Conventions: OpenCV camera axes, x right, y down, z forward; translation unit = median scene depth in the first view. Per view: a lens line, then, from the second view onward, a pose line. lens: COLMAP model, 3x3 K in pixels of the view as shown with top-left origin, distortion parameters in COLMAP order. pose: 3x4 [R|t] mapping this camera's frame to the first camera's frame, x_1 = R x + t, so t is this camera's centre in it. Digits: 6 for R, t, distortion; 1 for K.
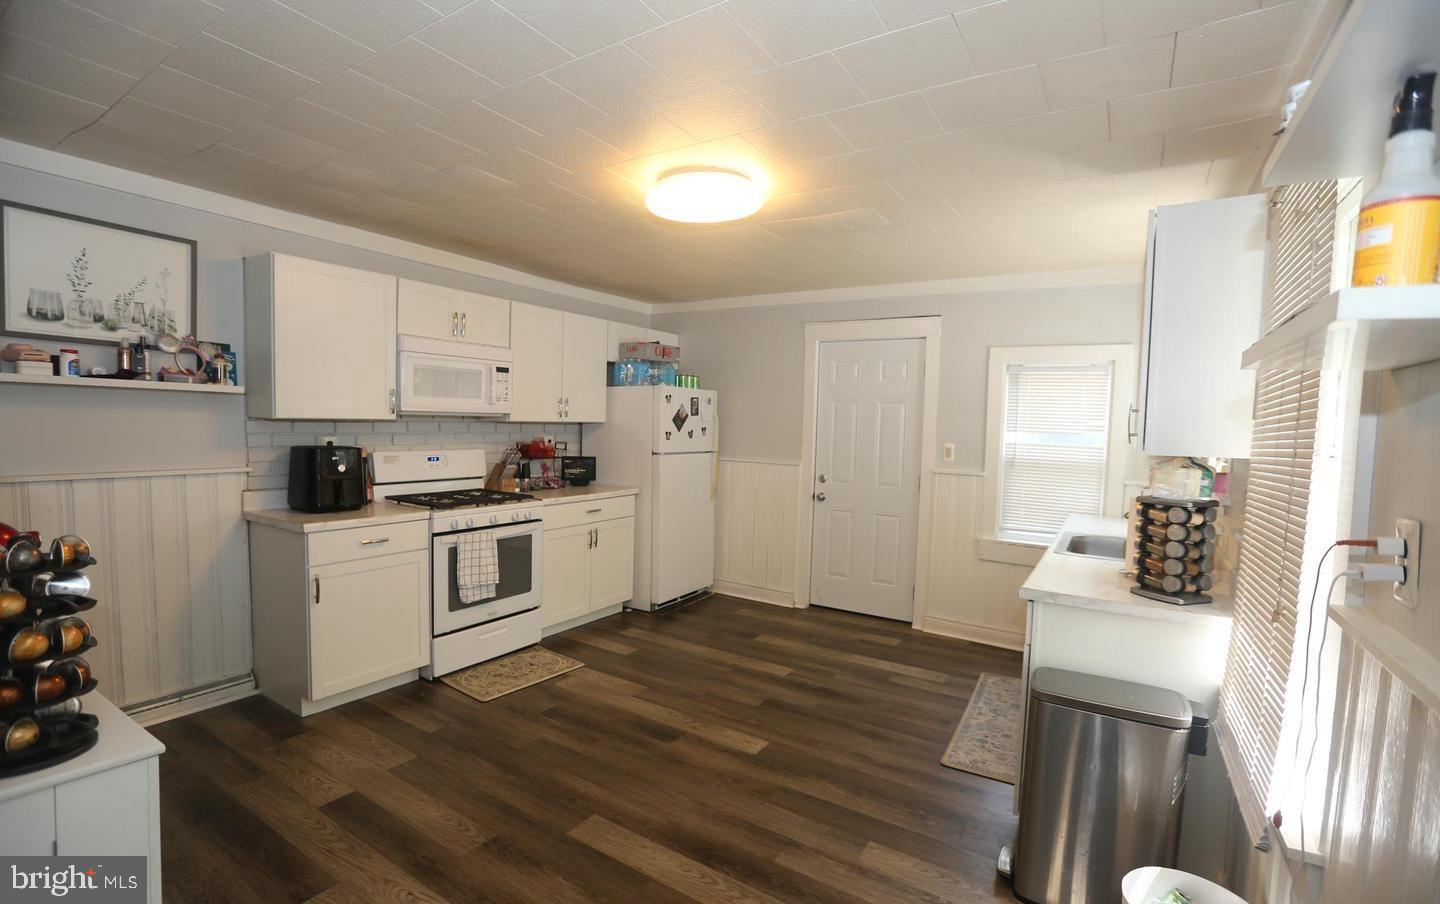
lens RADIAL K [[655.8, 0, 720.0], [0, 655.8, 452.0], [0, 0, 1]] dist [-0.069514, 0.000027]
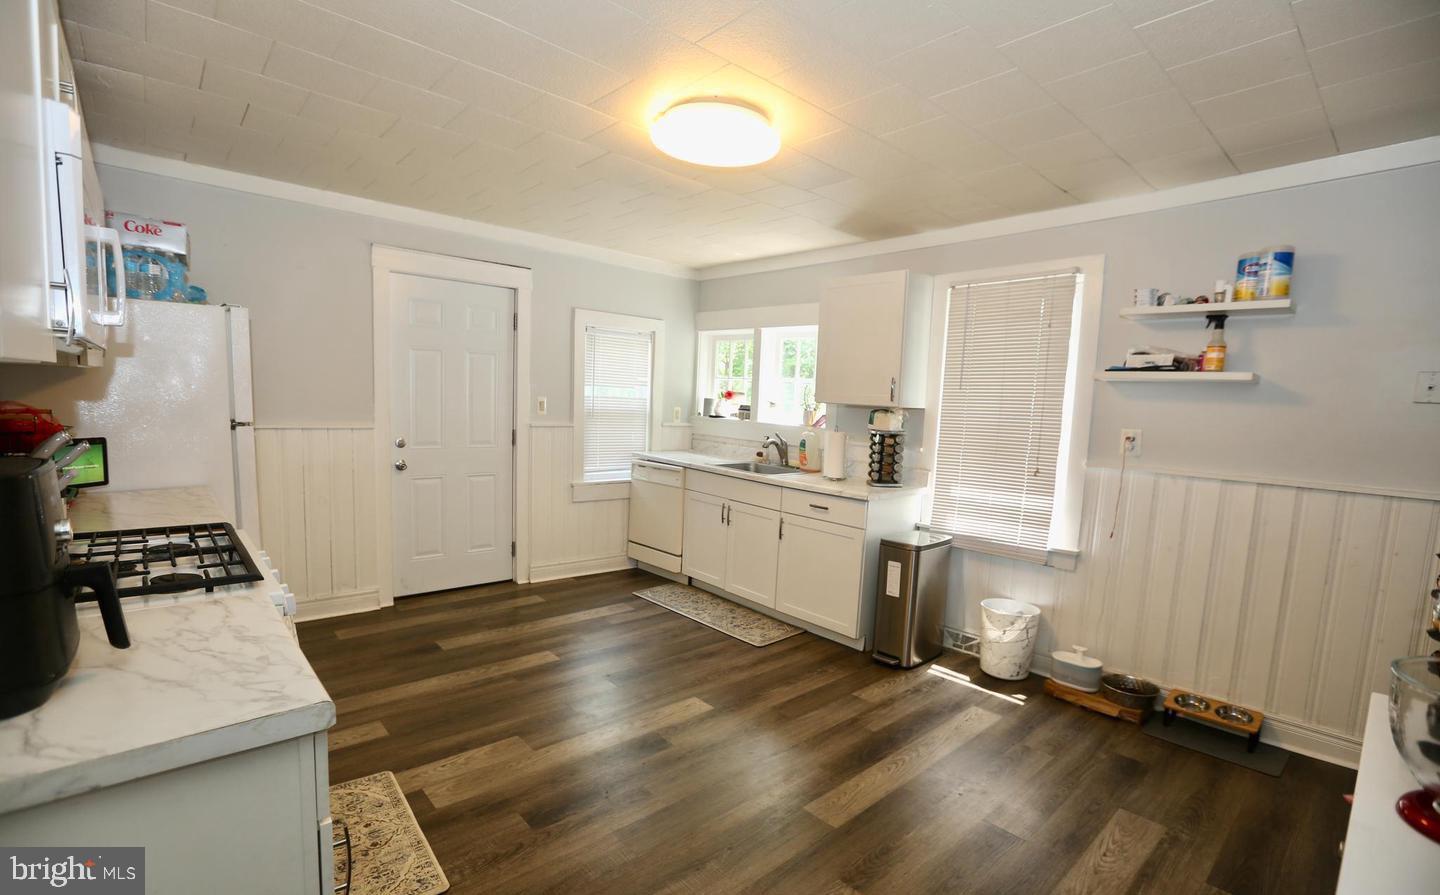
lens RADIAL K [[645.6, 0, 720.0], [0, 645.6, 447.5], [0, 0, 1]] dist [-0.043647, 0.000110]
pose [[0.273755, -0.092999, 0.957293, -0.575618], [0.011497, 0.995560, 0.093429, -0.026469], [-0.961731, -0.014571, 0.273609, 0.465864]]
